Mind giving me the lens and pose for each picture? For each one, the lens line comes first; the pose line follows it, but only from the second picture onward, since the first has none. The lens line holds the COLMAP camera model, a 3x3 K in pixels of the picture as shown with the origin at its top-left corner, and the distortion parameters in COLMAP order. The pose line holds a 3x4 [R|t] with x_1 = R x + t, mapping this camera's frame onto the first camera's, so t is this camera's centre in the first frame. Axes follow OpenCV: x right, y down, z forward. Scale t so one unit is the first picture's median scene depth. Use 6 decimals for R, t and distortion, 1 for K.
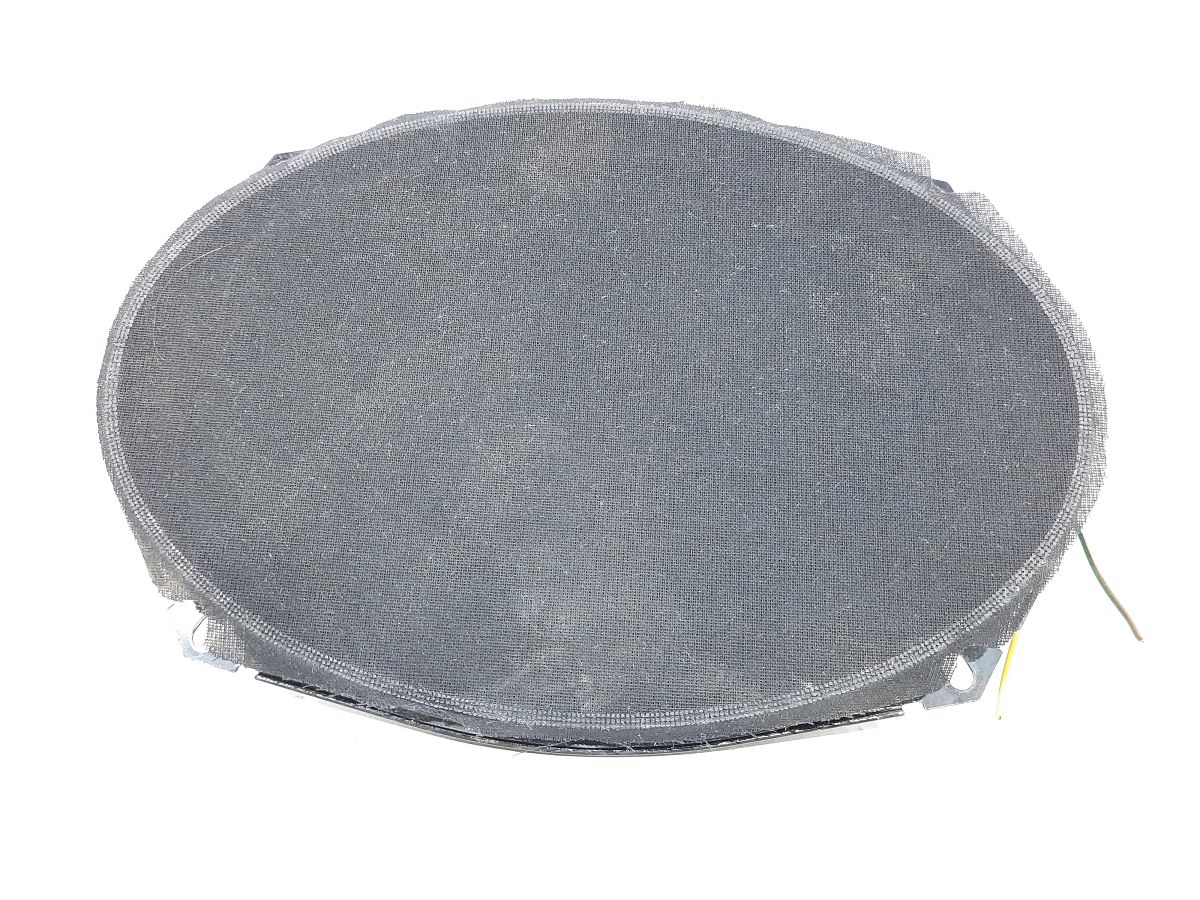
lens RADIAL K [[869.3, 0, 600.0], [0, 869.3, 450.0], [0, 0, 1]] dist [0.004084, 0.000425]
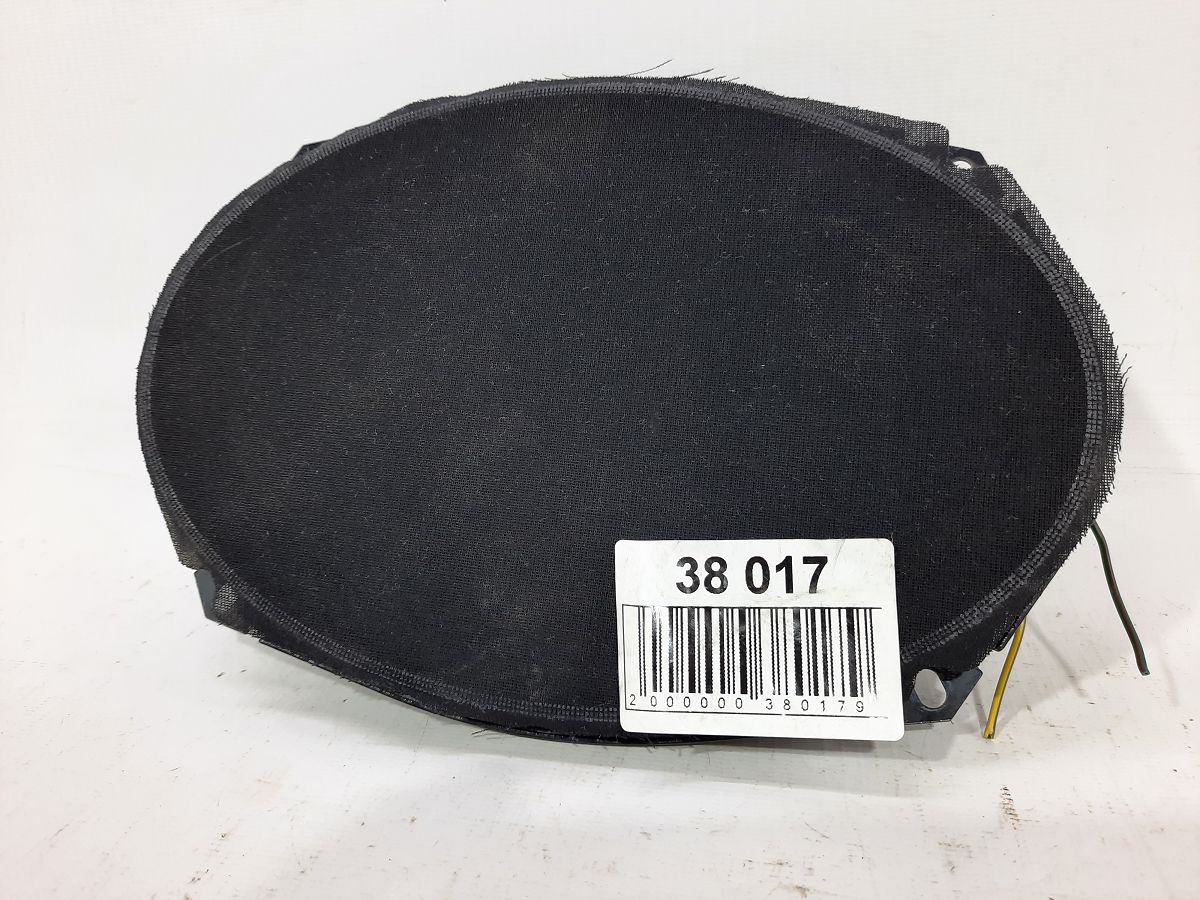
lens RADIAL K [[869.3, 0, 600.0], [0, 869.3, 450.0], [0, 0, 1]] dist [0.004084, 0.000425]
pose [[0.981209, 0.031404, -0.190374, 0.223654], [-0.017531, 0.997095, 0.074123, -0.067771], [0.192149, -0.069393, 0.978909, 0.017664]]
